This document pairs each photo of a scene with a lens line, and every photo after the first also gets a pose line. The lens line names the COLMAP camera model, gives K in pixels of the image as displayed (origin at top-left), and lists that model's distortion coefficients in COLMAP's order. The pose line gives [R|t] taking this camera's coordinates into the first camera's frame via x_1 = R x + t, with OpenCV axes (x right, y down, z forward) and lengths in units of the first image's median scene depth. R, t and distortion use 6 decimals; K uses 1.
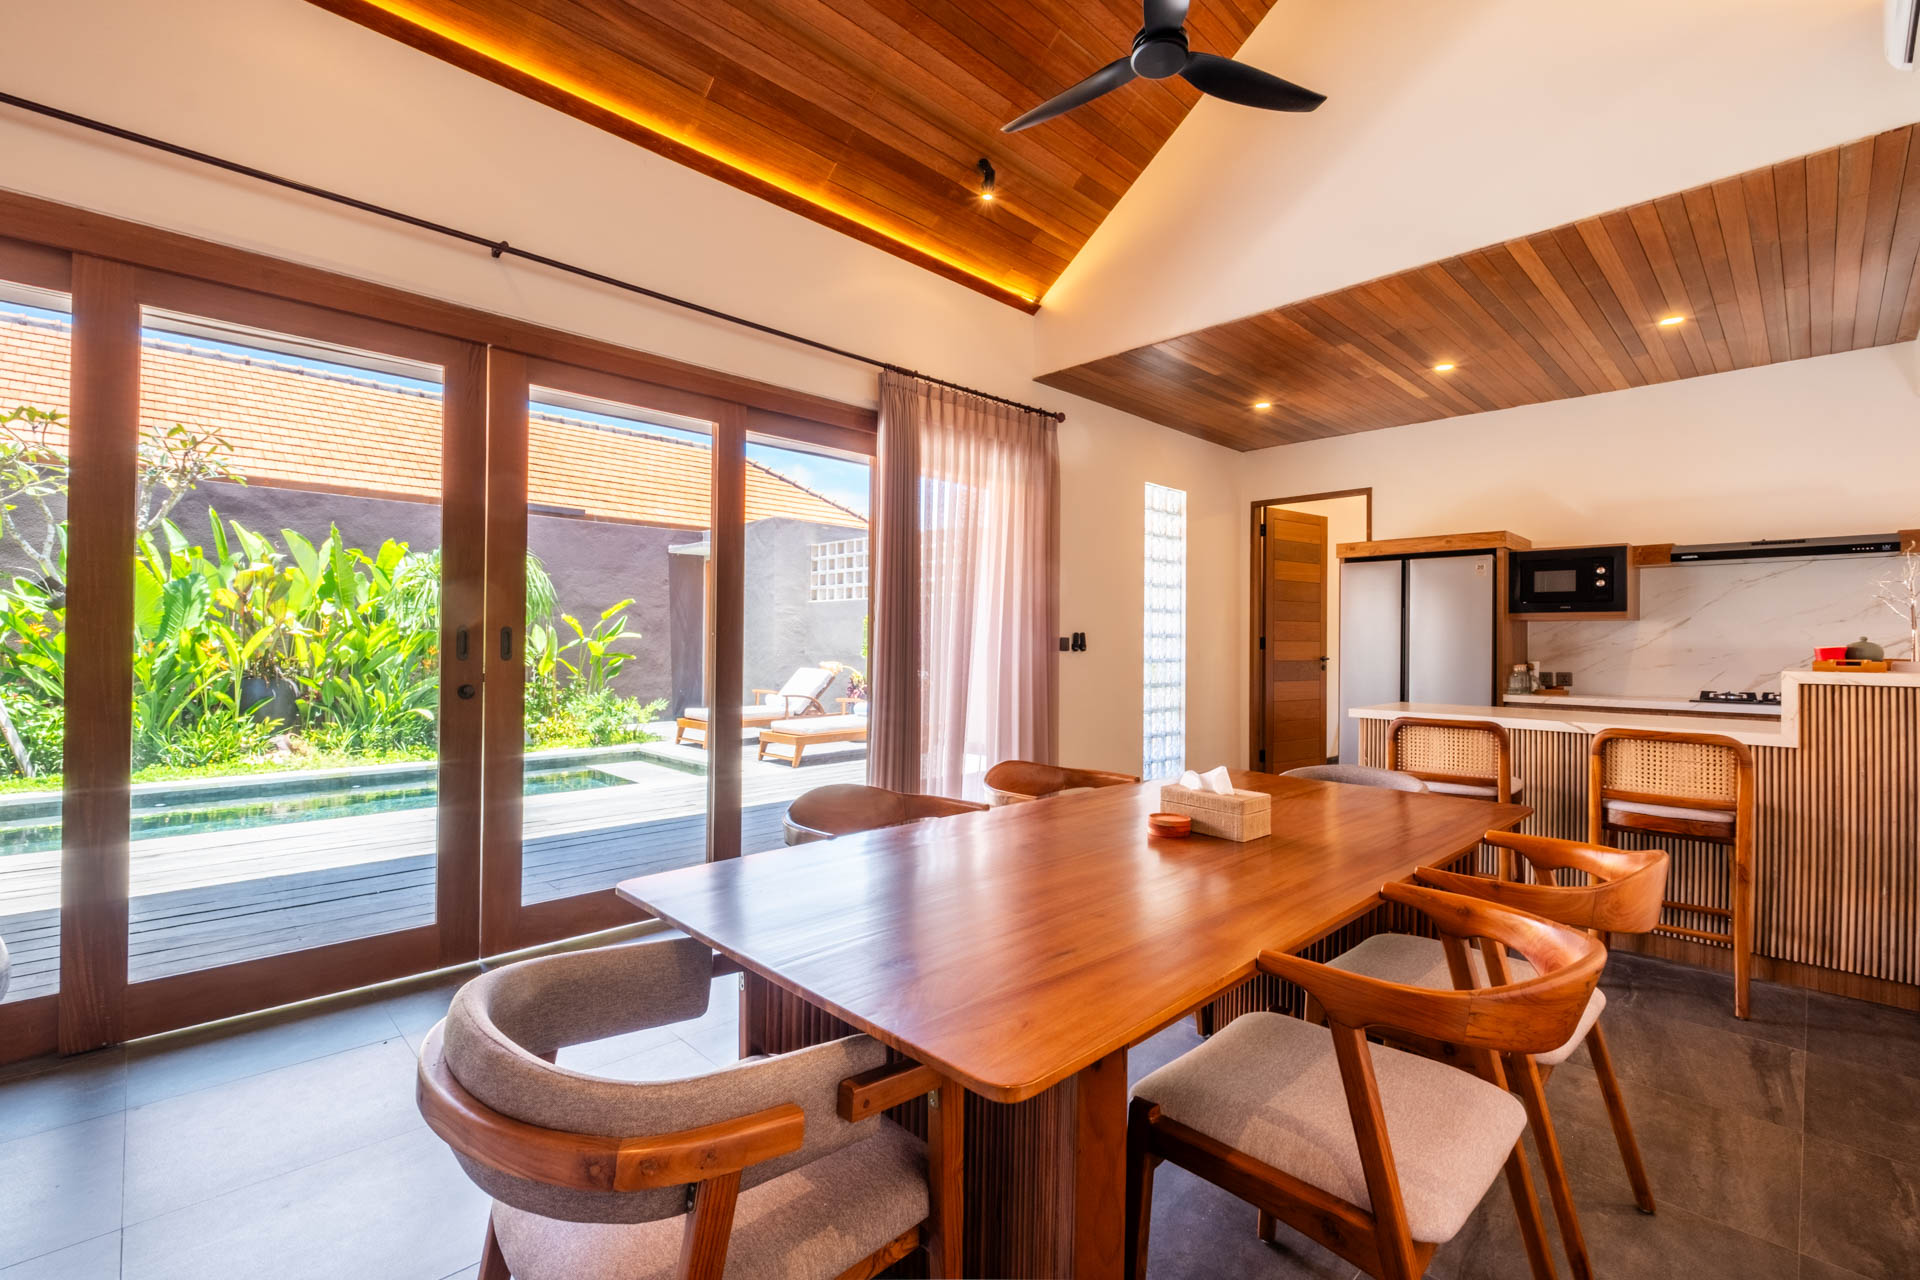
lens RADIAL K [[832.3, 0, 959.4], [0, 832.3, 639.9], [0, 0, 1]] dist [0.000603, -0.001063]
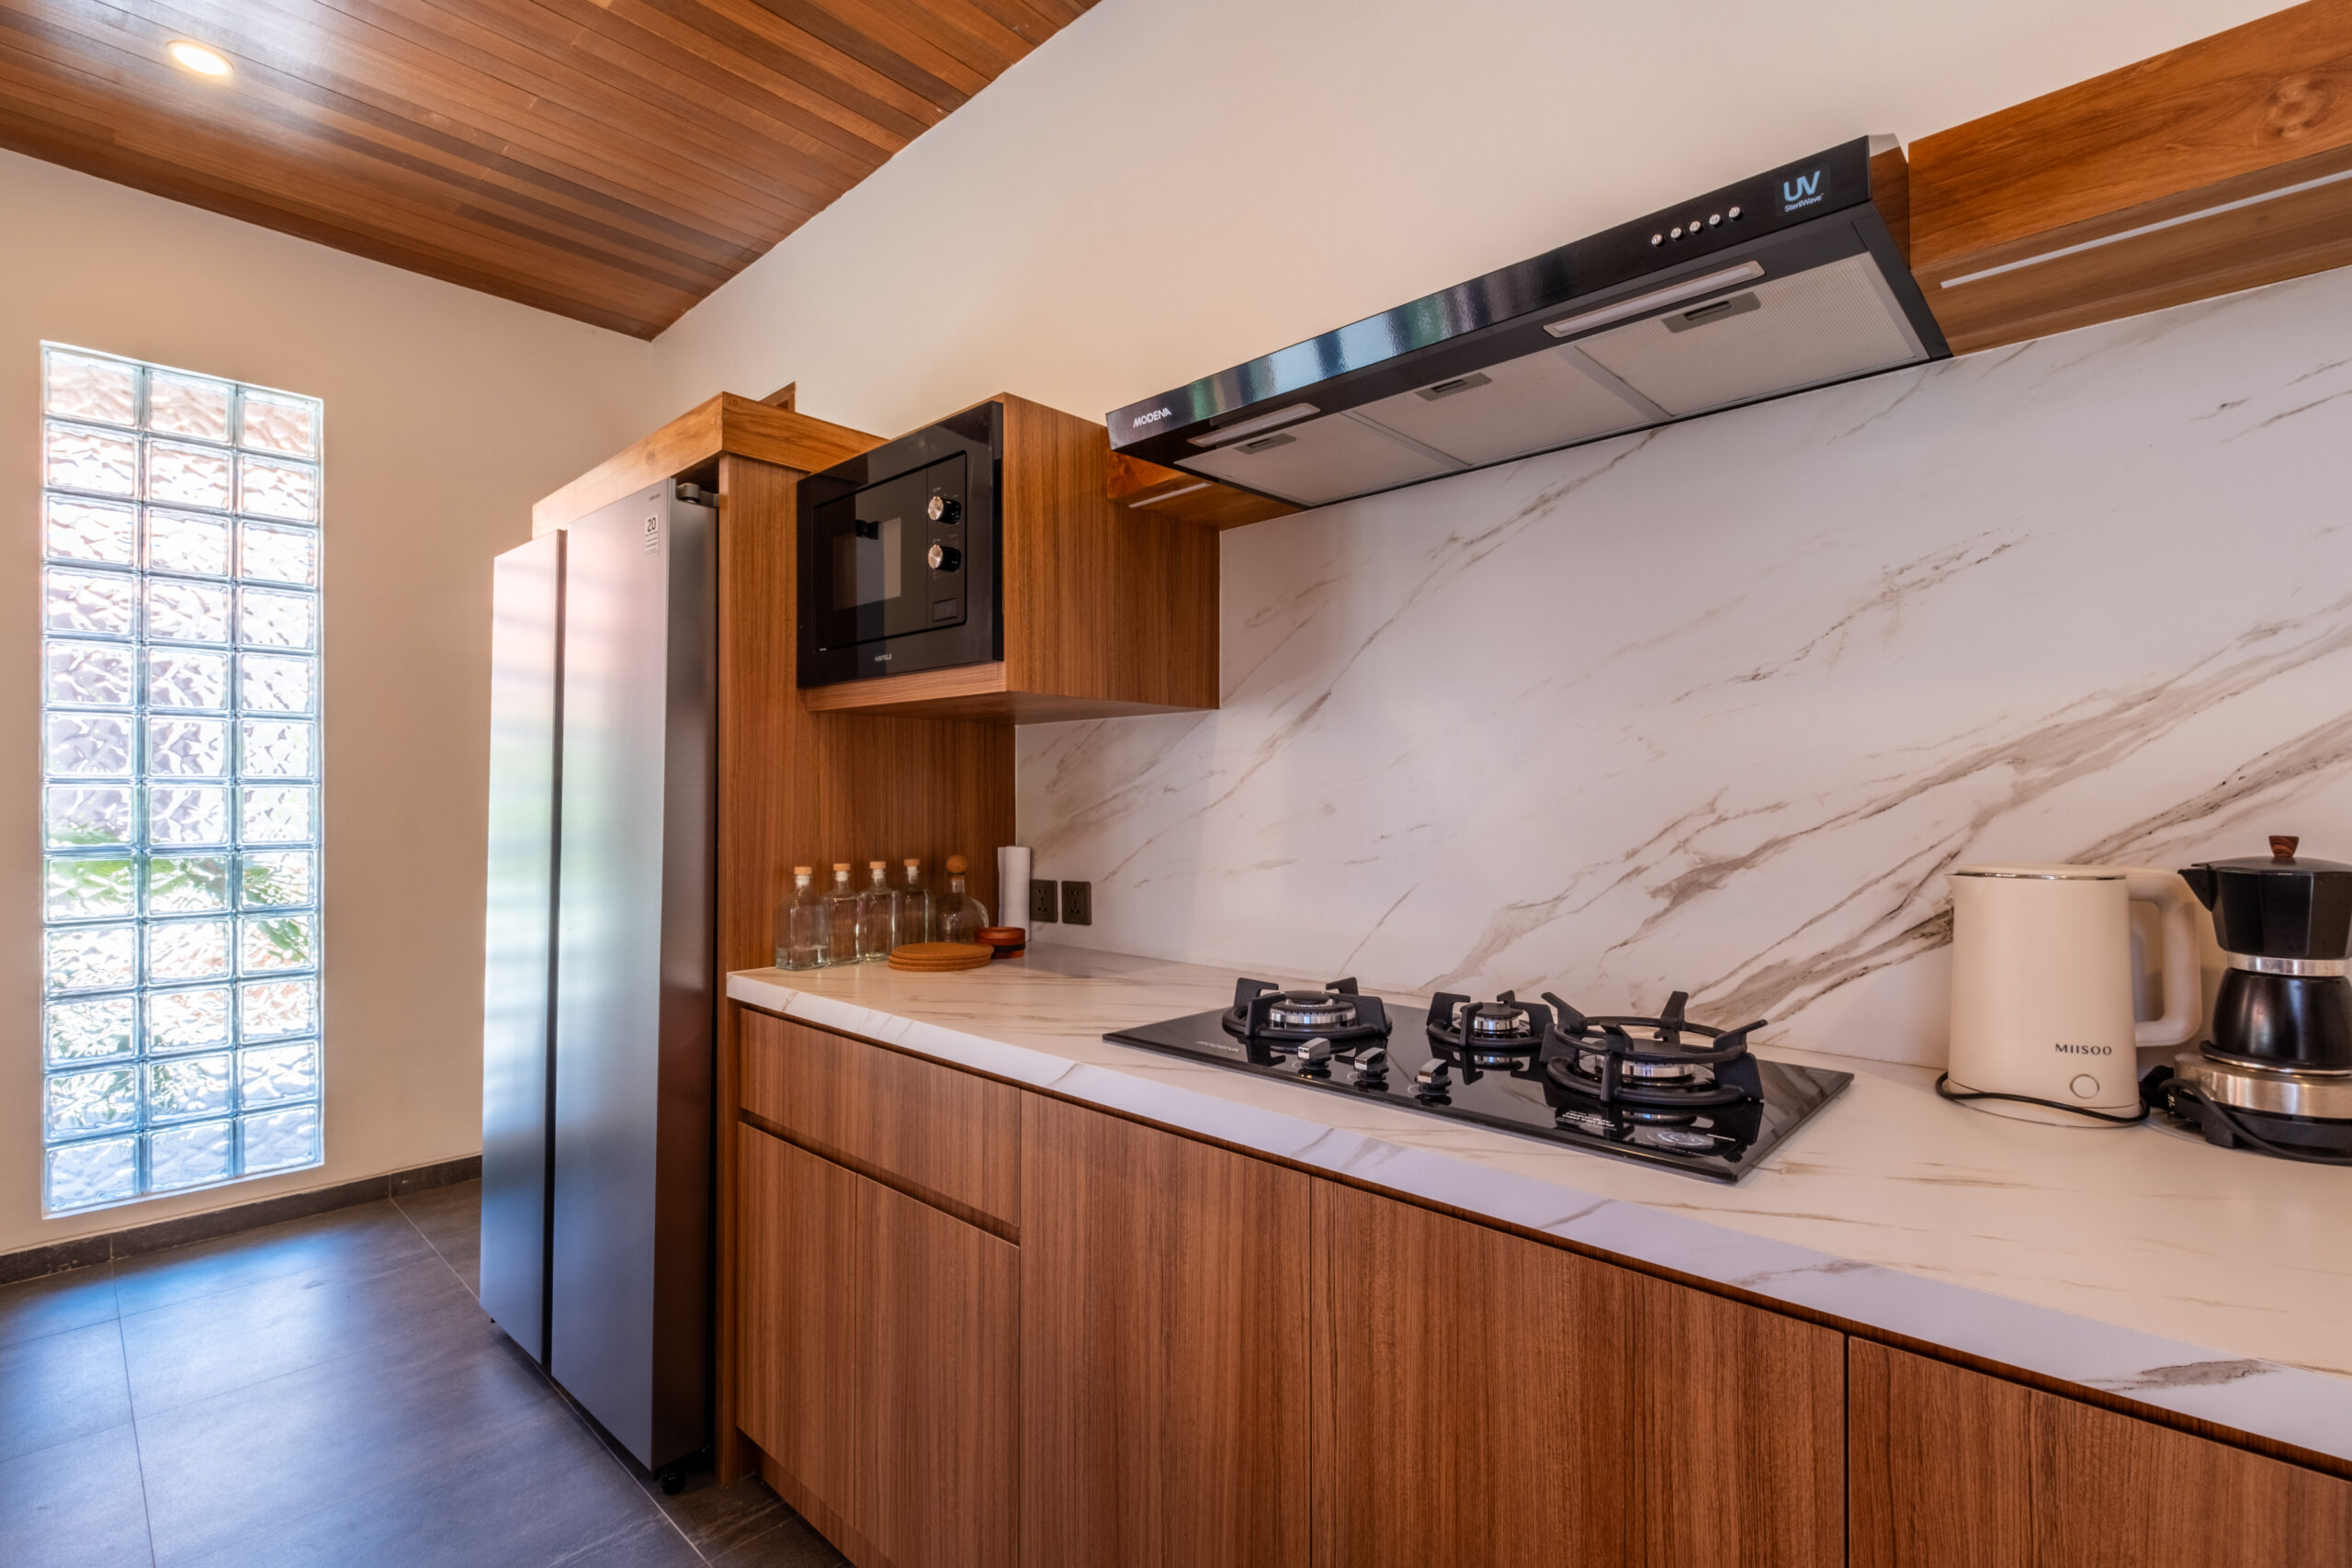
lens RADIAL K [[1019.4, 0, 1171.7], [0, 1019.4, 784.9], [0, 0, 1]] dist [0.000603, -0.001063]
pose [[0.999718, -0.013824, 0.019307, 0.793207], [0.013935, 0.999887, -0.005647, 0.005118], [-0.019227, 0.005915, 0.999798, 0.647349]]
